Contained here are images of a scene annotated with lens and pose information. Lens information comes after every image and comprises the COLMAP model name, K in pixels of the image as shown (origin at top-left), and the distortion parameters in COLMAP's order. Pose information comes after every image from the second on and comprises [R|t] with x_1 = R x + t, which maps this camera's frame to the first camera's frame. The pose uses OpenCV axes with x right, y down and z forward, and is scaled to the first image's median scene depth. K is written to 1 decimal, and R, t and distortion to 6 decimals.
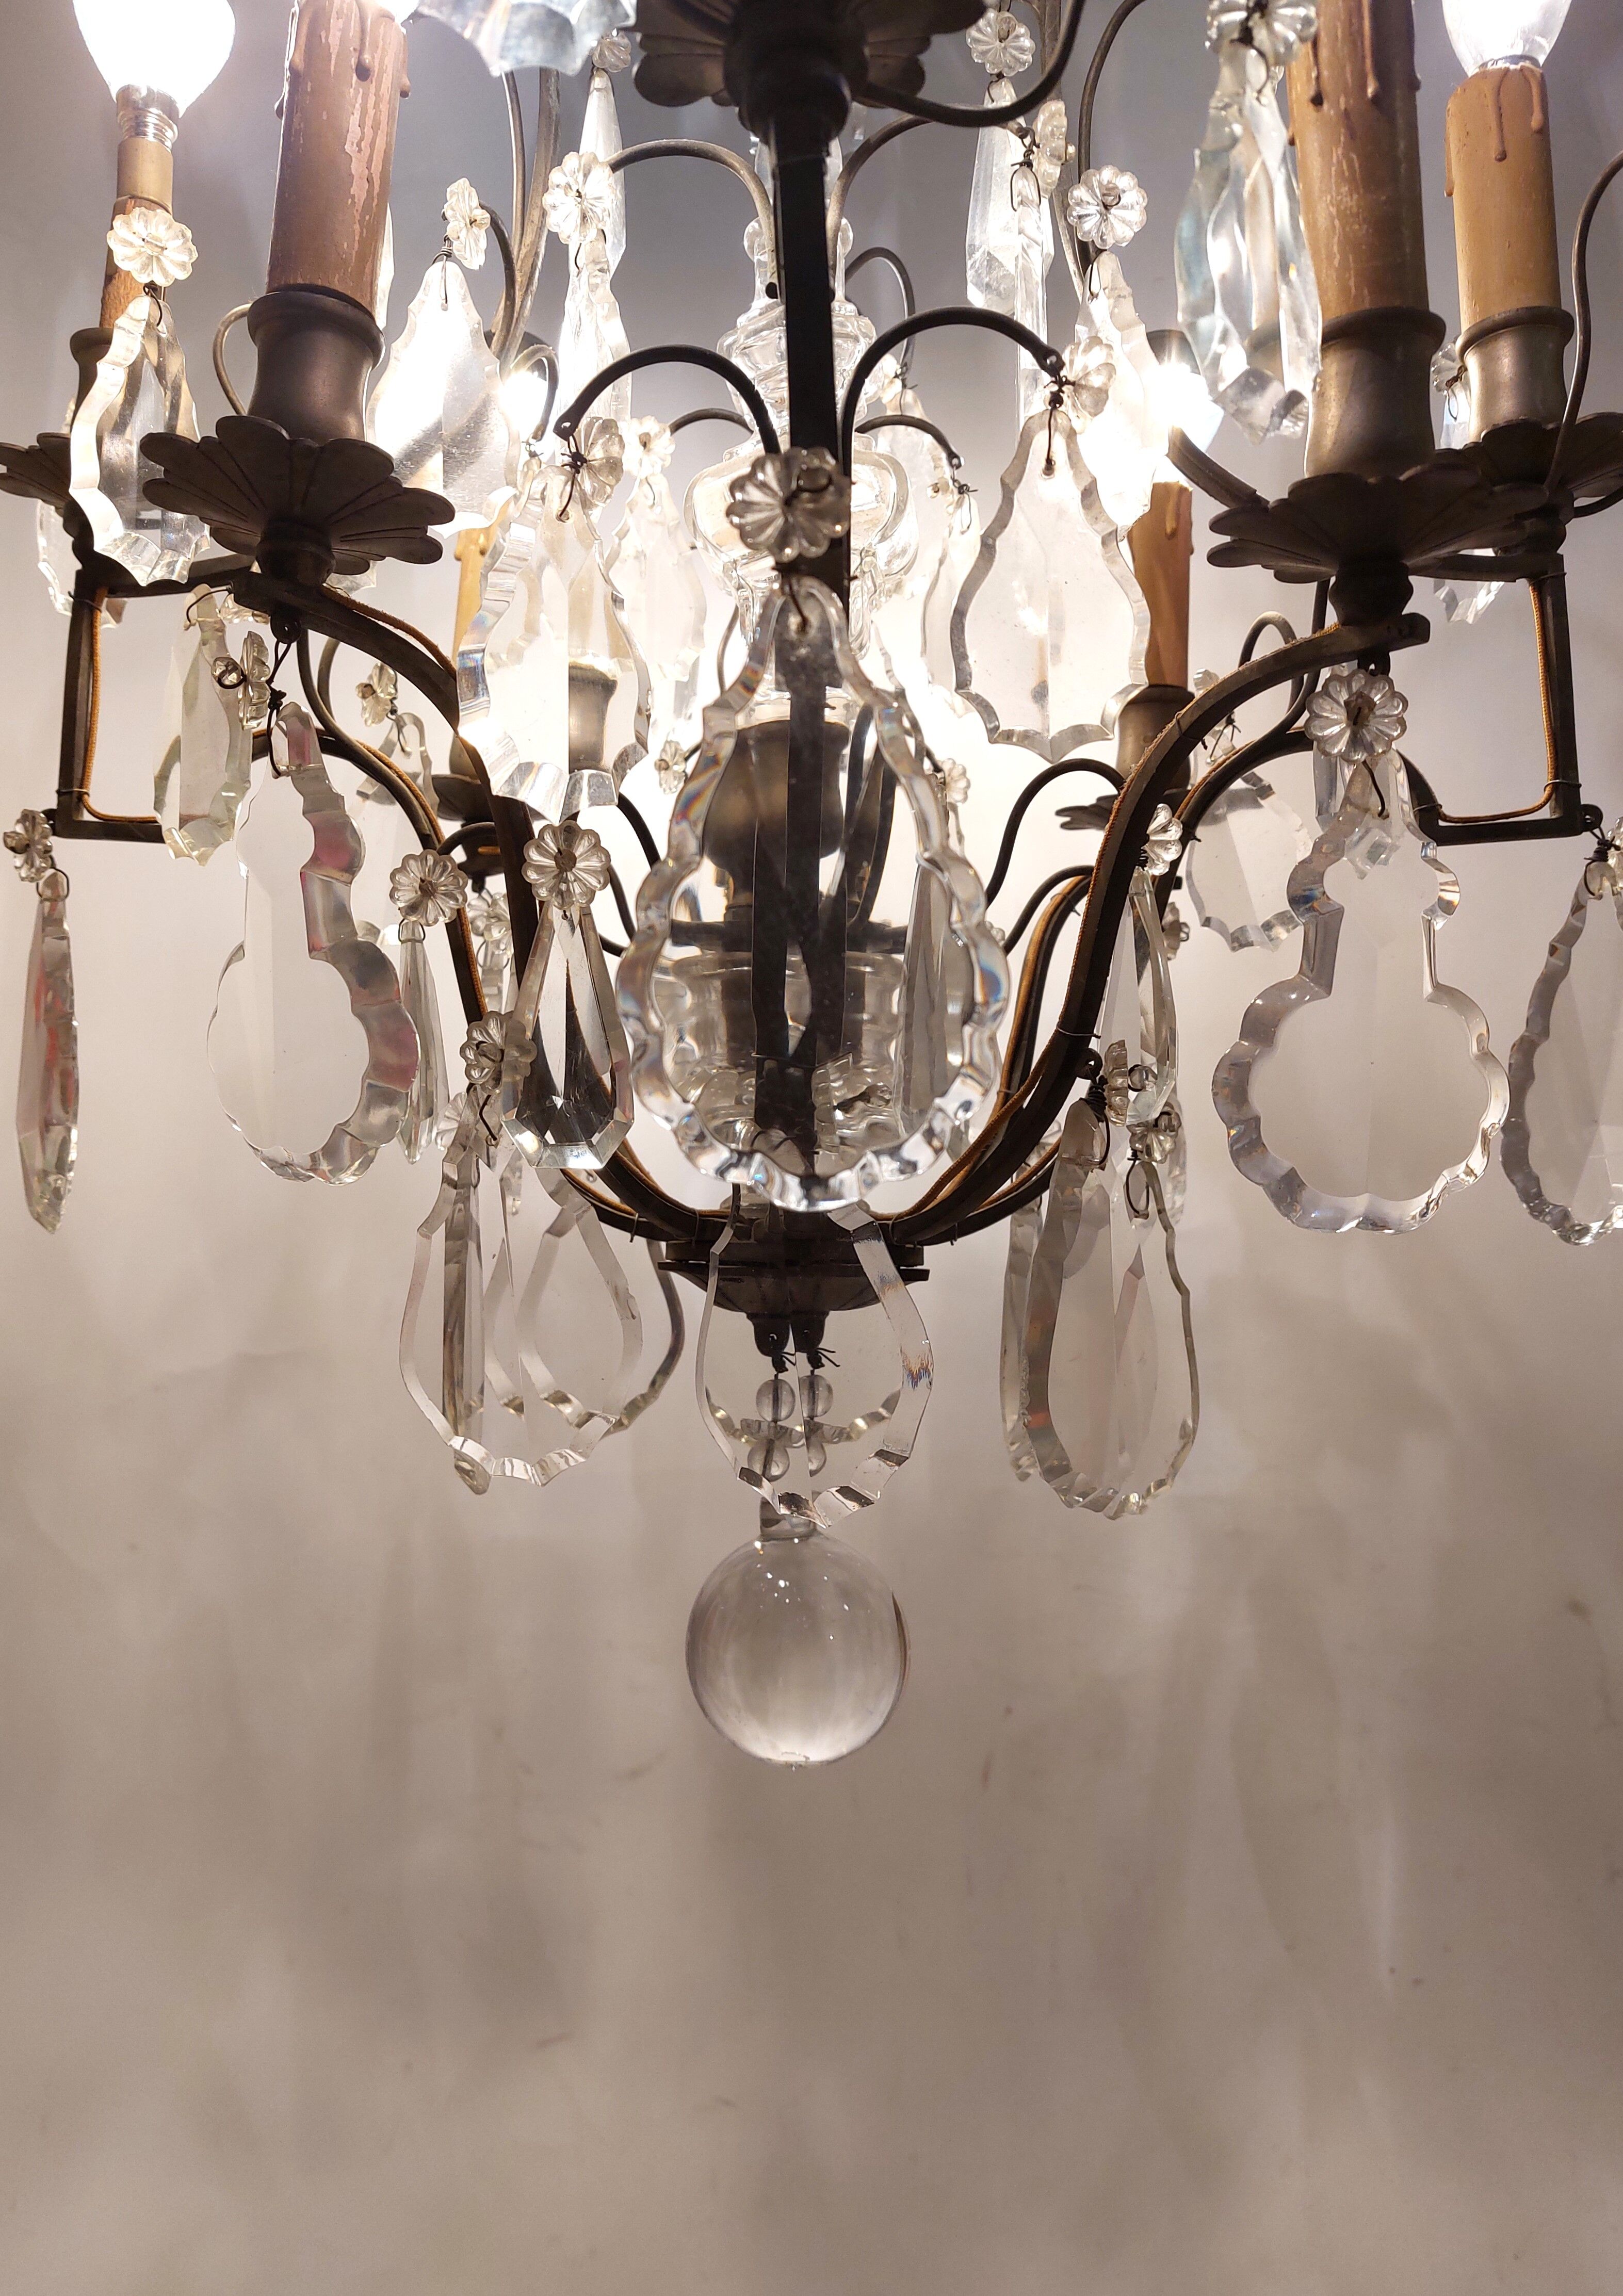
lens RADIAL K [[1590.0, 0, 812.2], [0, 1590.0, 1093.7], [0, 0, 1]] dist [0.031875, 0.000801]
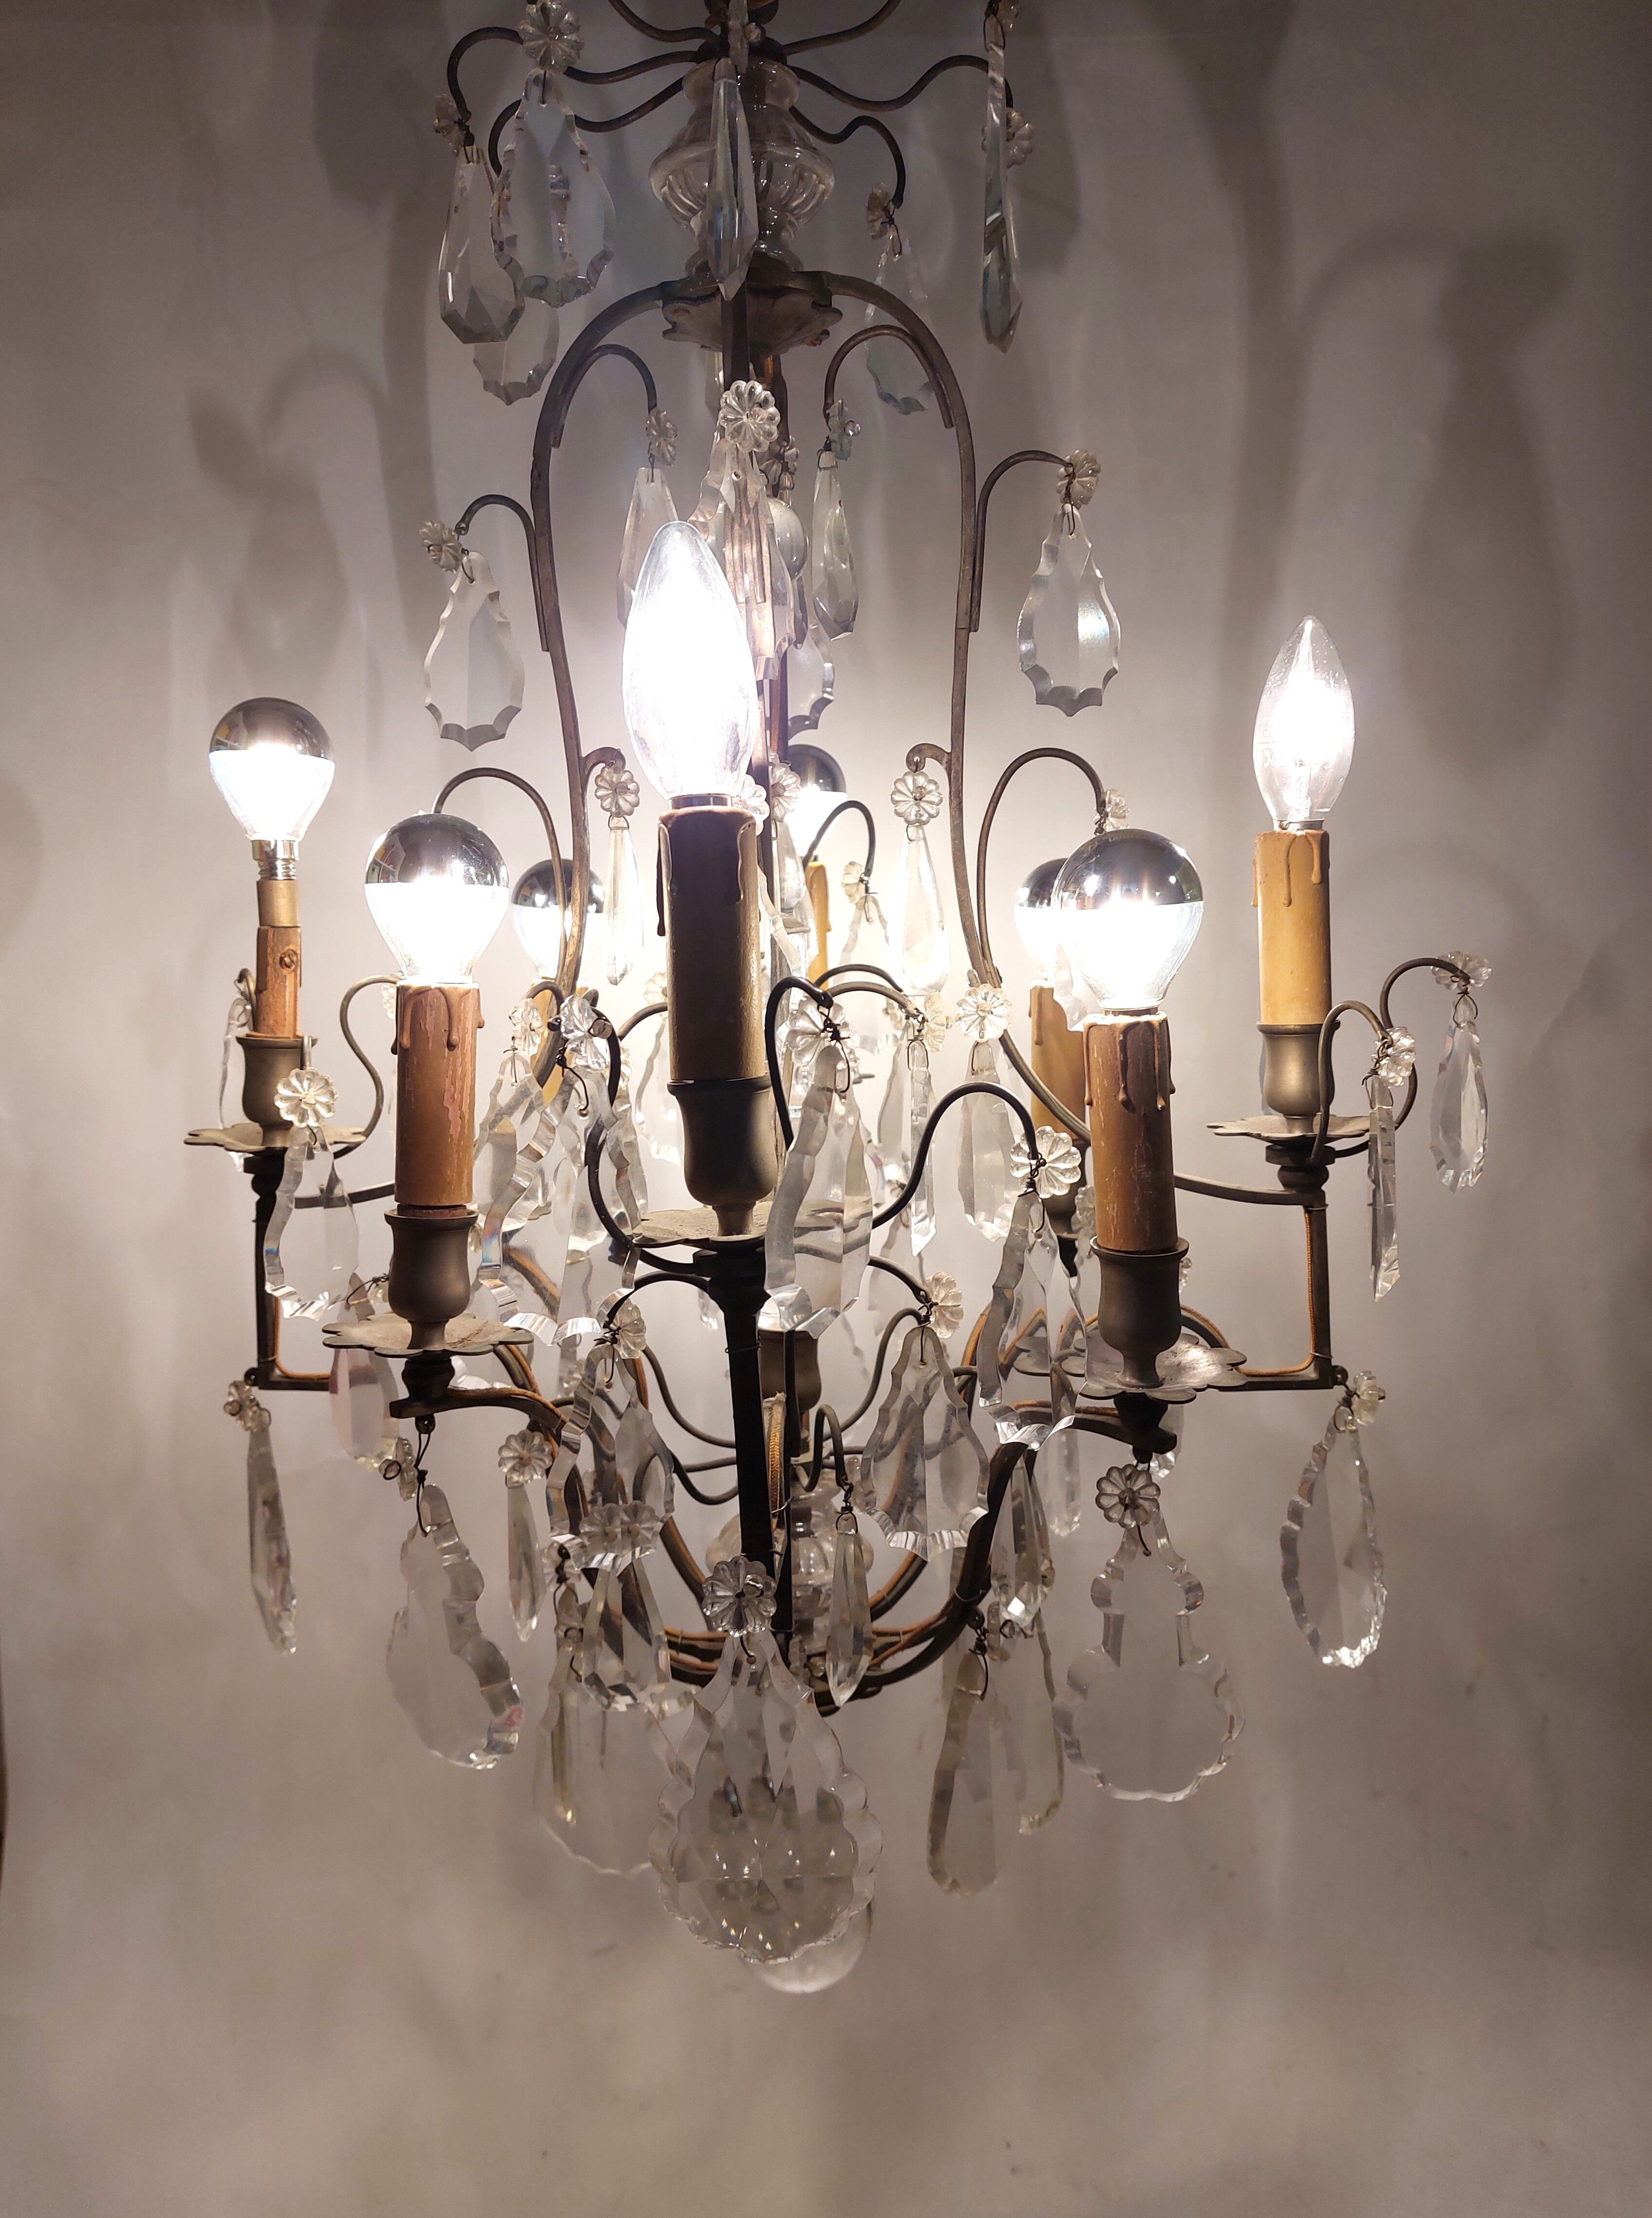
lens RADIAL K [[1482.9, 0, 826.0], [0, 1482.9, 1109.0], [0, 0, 1]] dist [0.006488, 0.000502]
pose [[0.999386, -0.025153, -0.024411, 0.070658], [0.029082, 0.983801, 0.176892, -0.641410], [0.019567, -0.177493, 0.983928, -0.248293]]
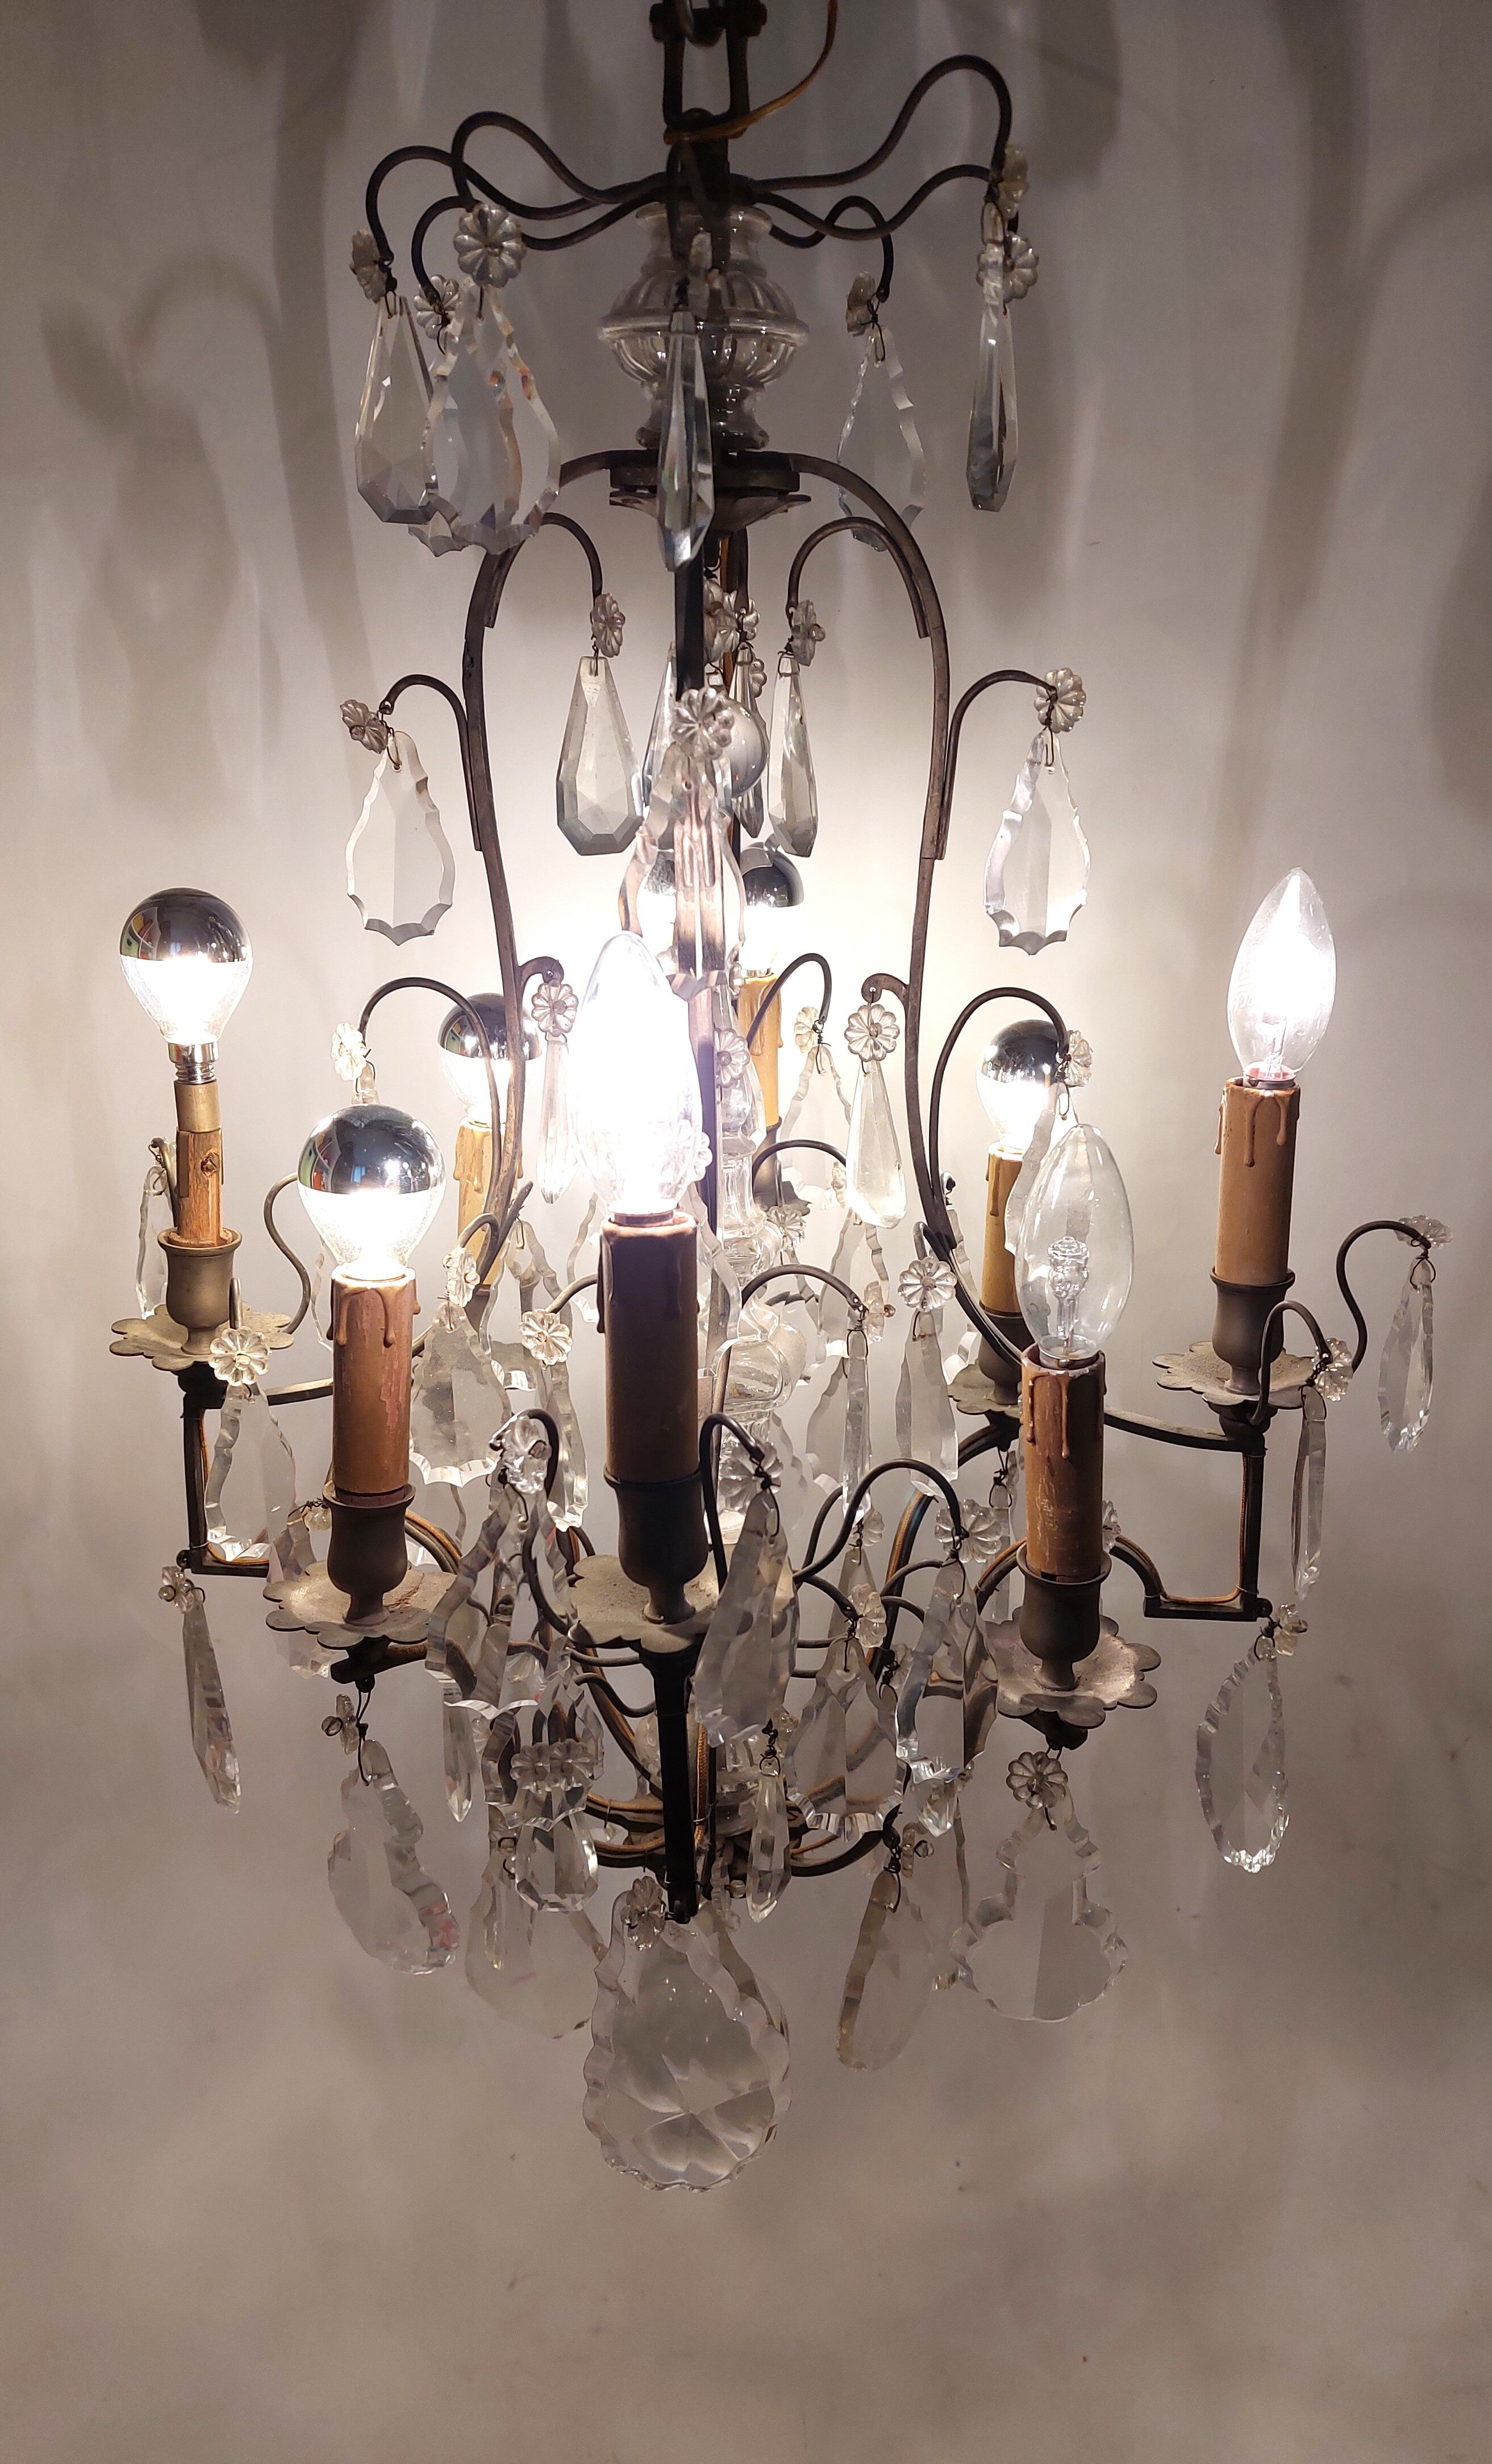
lens RADIAL K [[1697.5, 0, 788.1], [0, 1697.5, 1231.2], [0, 0, 1]] dist [0.013968, 0.001419]
pose [[0.999690, 0.013791, -0.020737, 0.087361], [-0.005272, 0.930987, 0.365015, -1.025721], [0.024340, -0.364793, 0.930770, -0.292870]]
